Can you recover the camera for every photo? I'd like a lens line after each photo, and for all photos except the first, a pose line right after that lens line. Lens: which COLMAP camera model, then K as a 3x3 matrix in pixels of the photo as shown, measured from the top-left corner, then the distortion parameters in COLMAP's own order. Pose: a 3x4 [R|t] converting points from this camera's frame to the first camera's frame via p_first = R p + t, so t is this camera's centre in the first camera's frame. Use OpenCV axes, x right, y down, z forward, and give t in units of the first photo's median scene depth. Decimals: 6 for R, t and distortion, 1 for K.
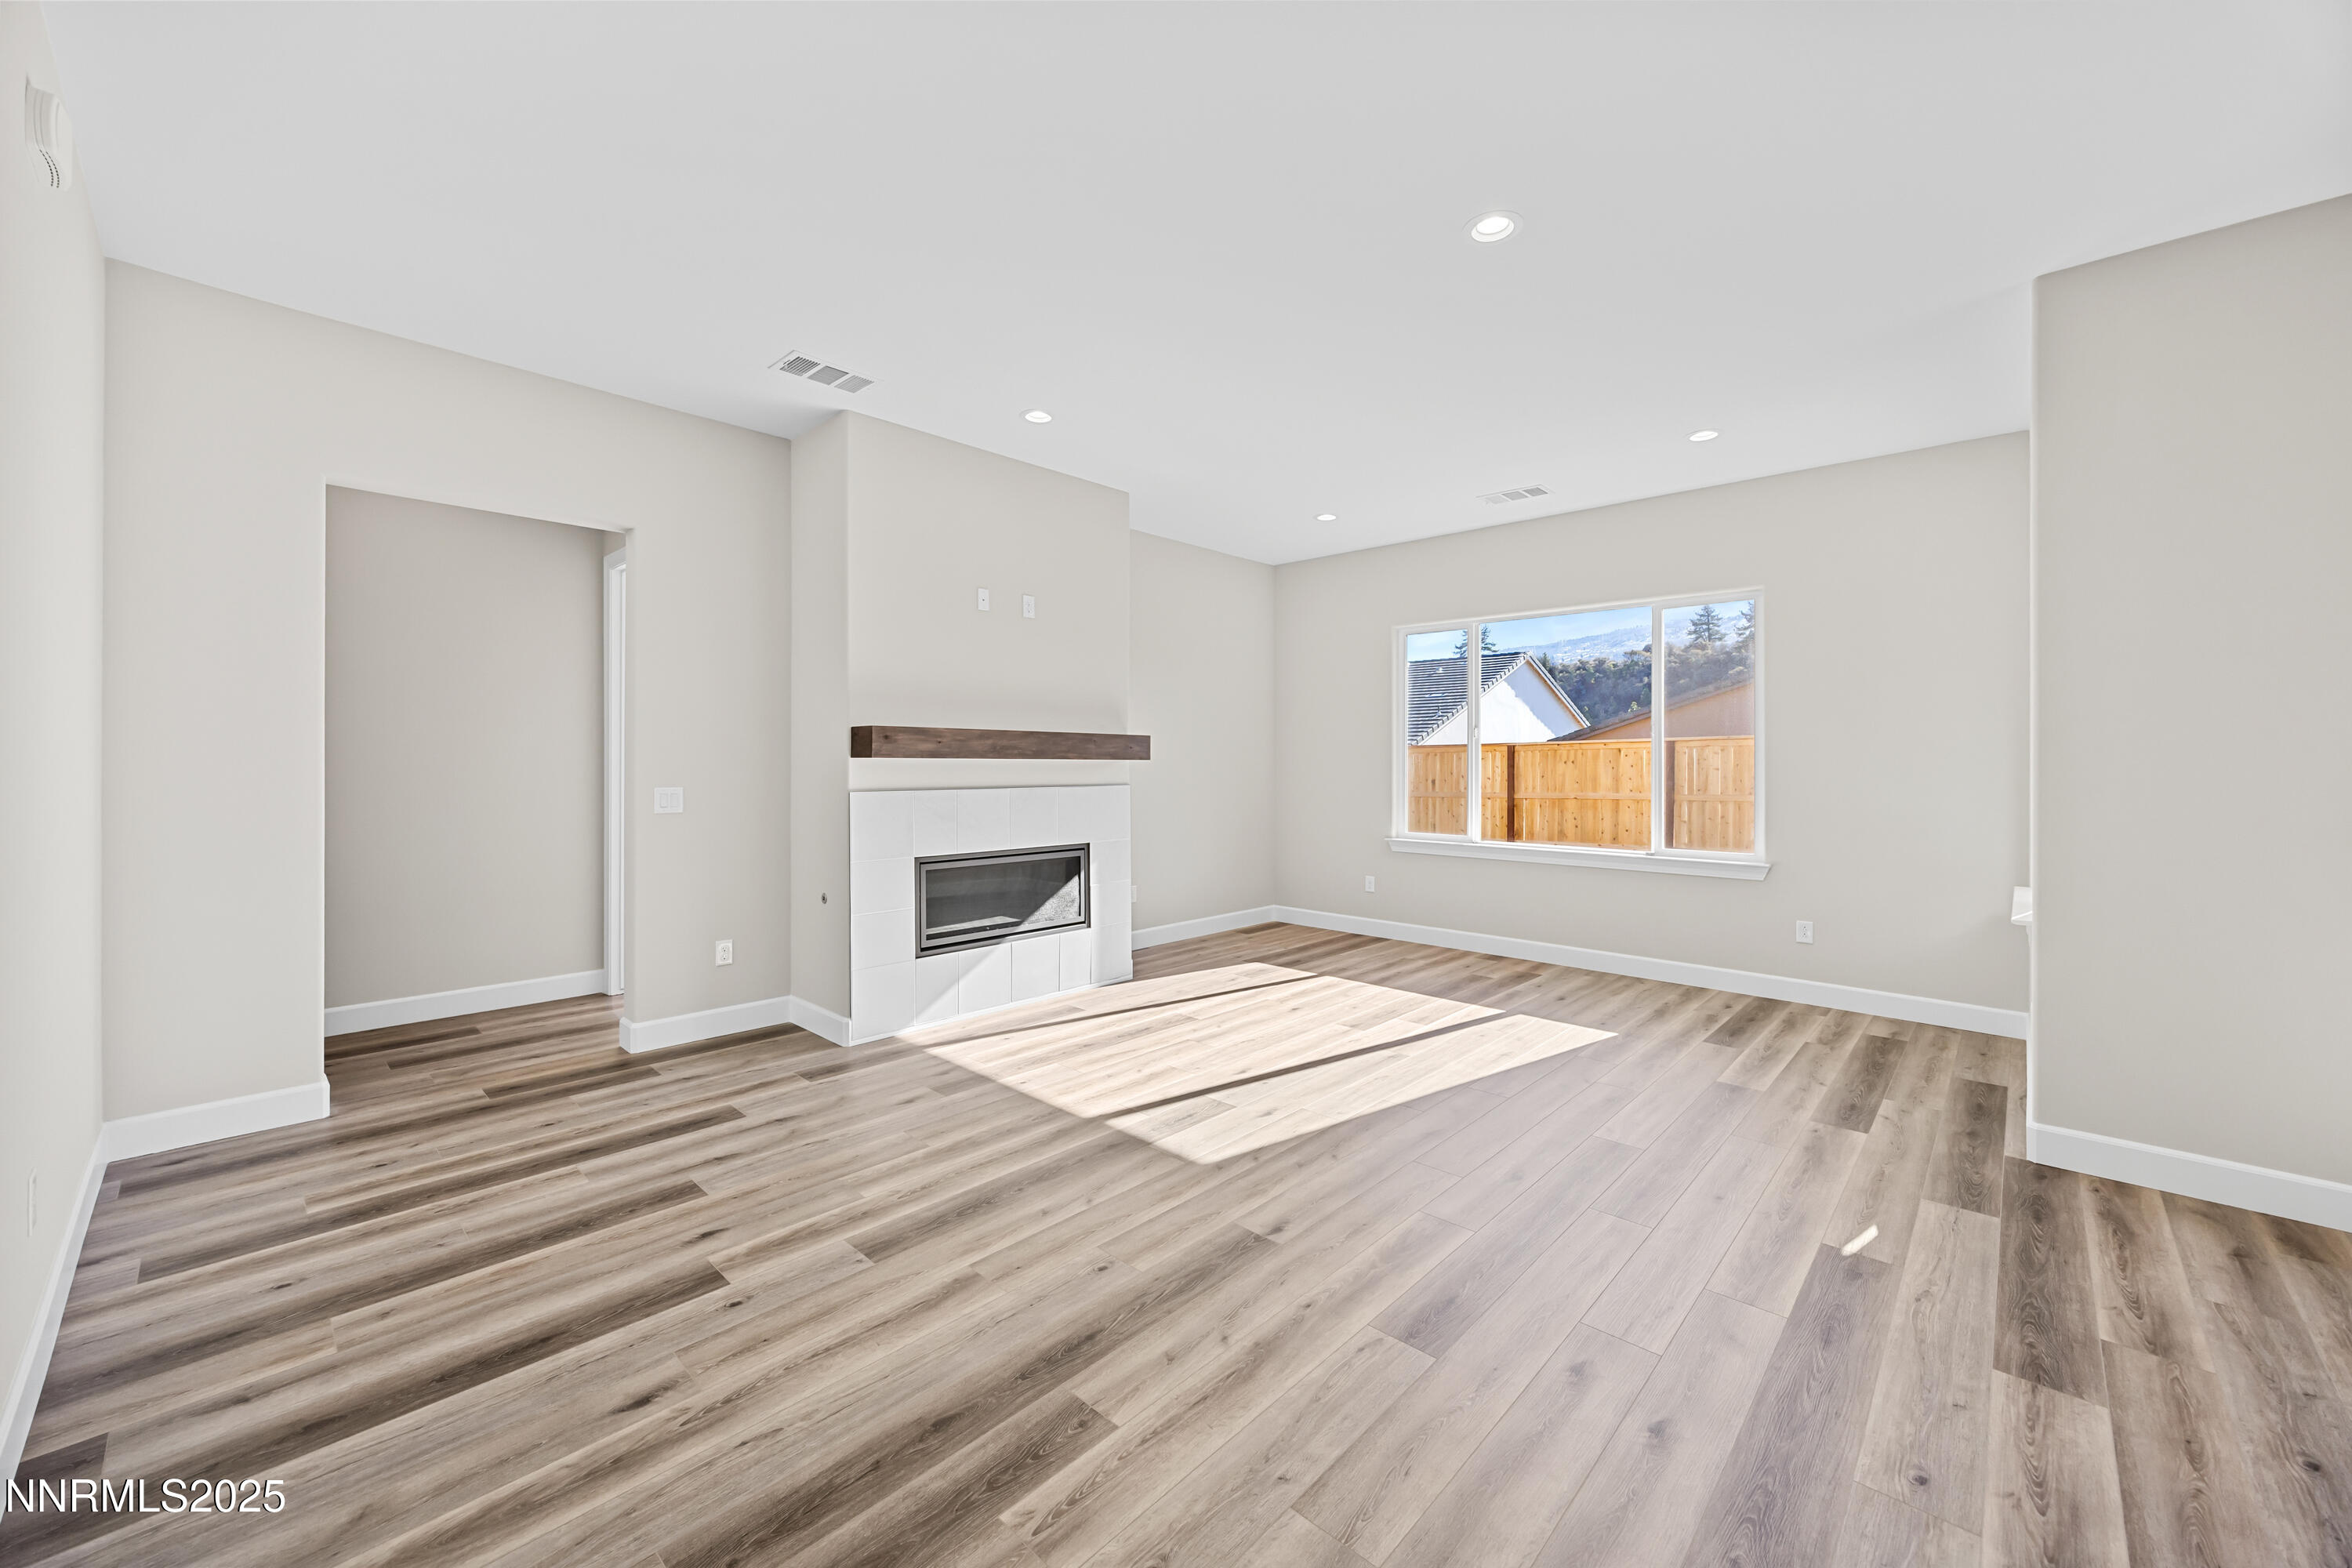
lens RADIAL K [[897.0, 0, 1172.0], [0, 897.0, 751.7], [0, 0, 1]] dist [-0.003916, 0.000084]
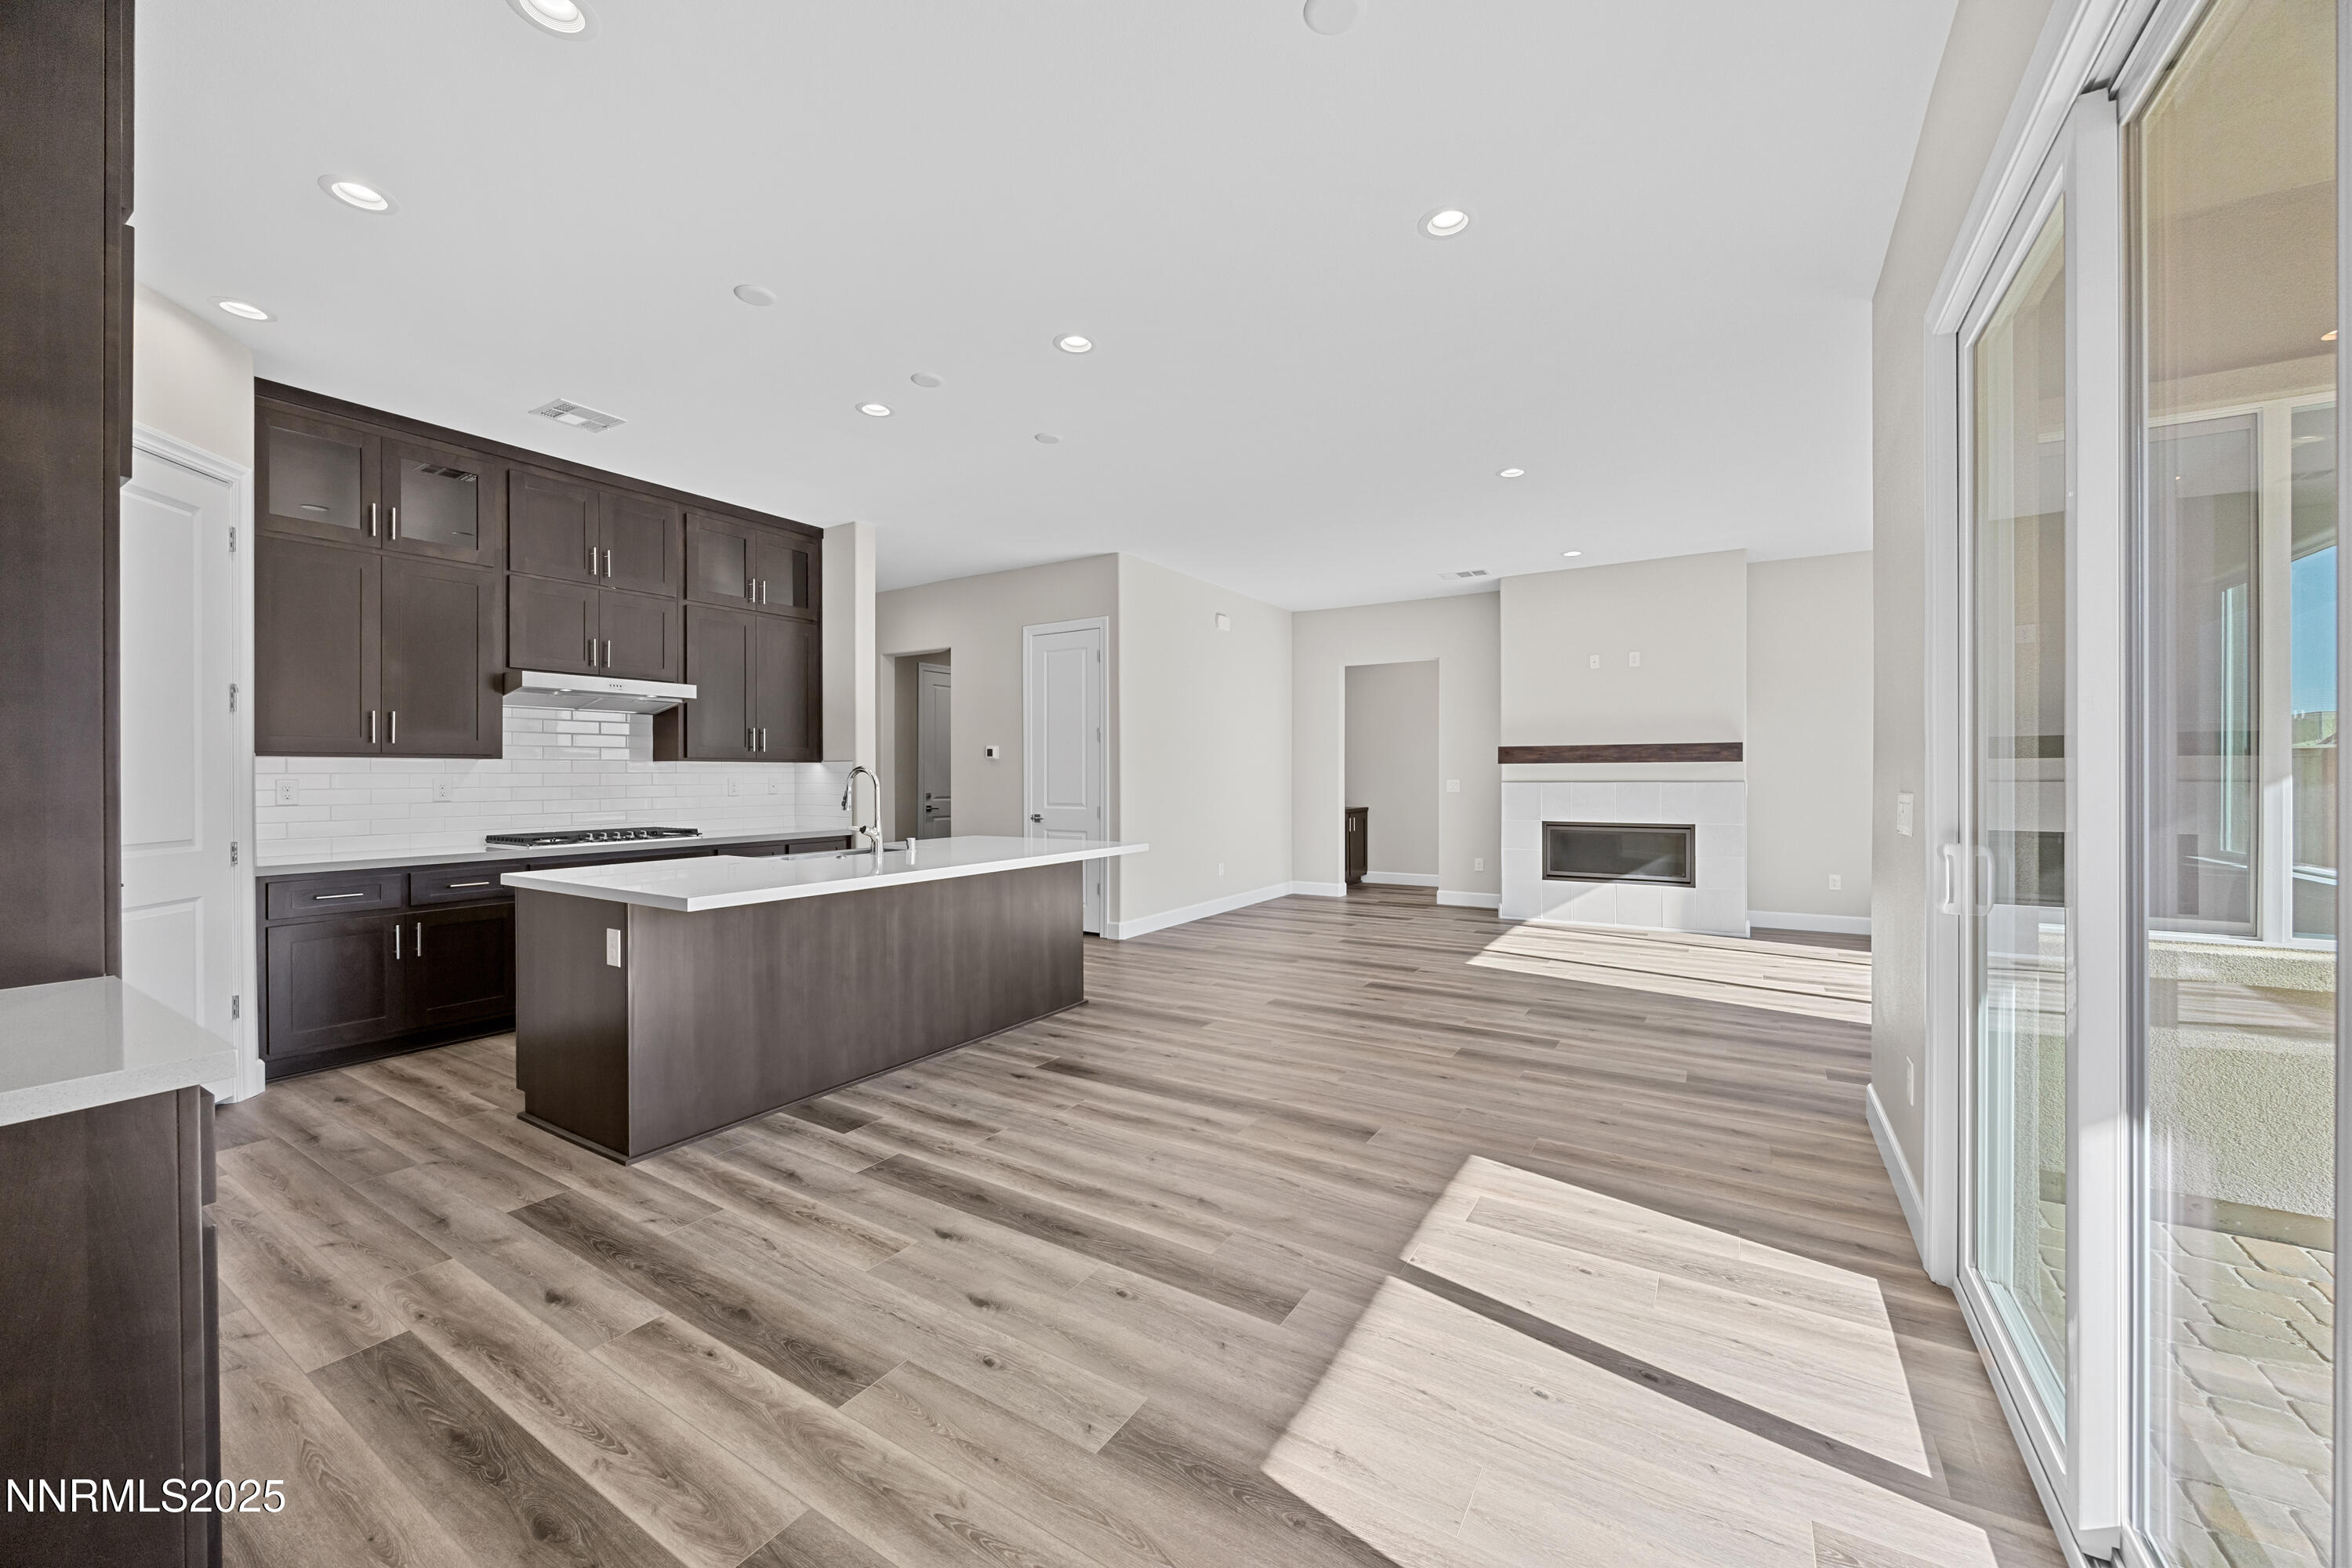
lens RADIAL K [[897.0, 0, 1170.9], [0, 897.0, 775.3], [0, 0, 1]] dist [-0.003916, 0.000084]
pose [[0.189579, -0.001693, -0.981864, 1.484214], [0.017774, 0.999841, 0.001707, 0.015884], [0.981705, -0.017776, 0.189579, -0.033847]]
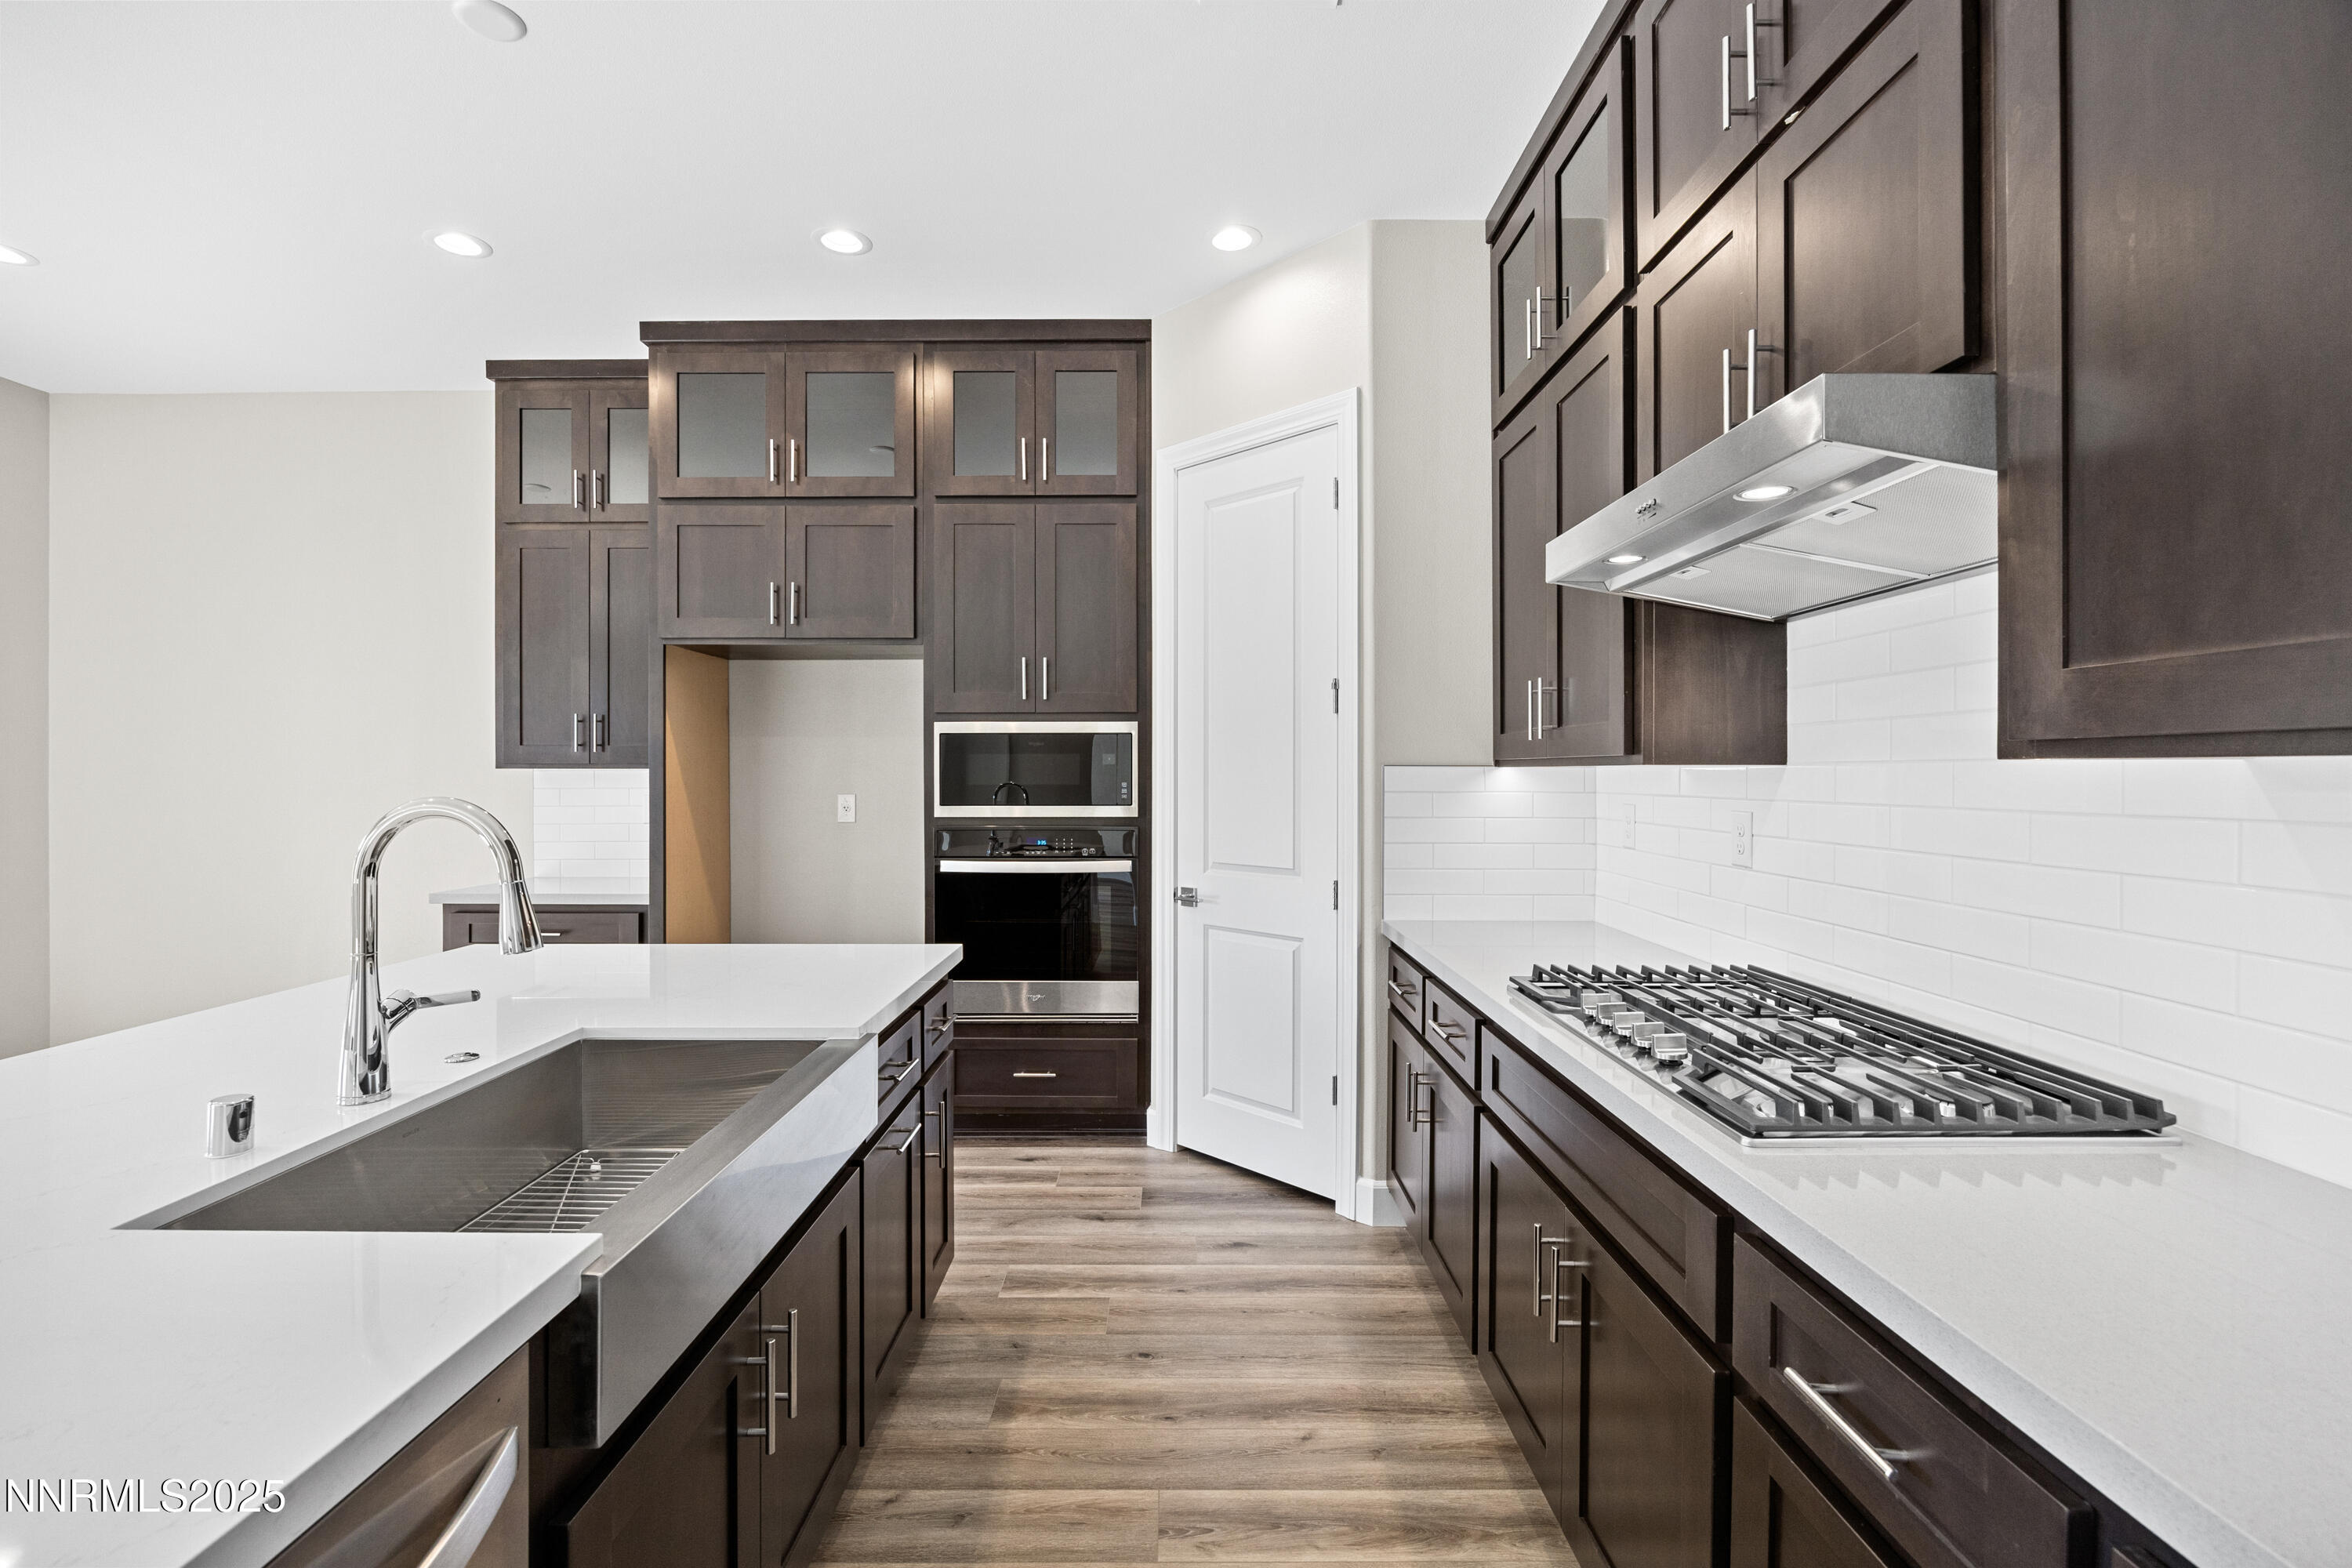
lens RADIAL K [[1047.5, 0, 1172.7], [0, 1047.5, 783.2], [0, 0, 1]] dist [-0.009849, 0.000879]
pose [[-0.684084, -0.010067, 0.729334, -0.140763], [-0.012358, 0.999921, 0.002211, -0.009508], [-0.729299, -0.007501, -0.684154, -0.135556]]
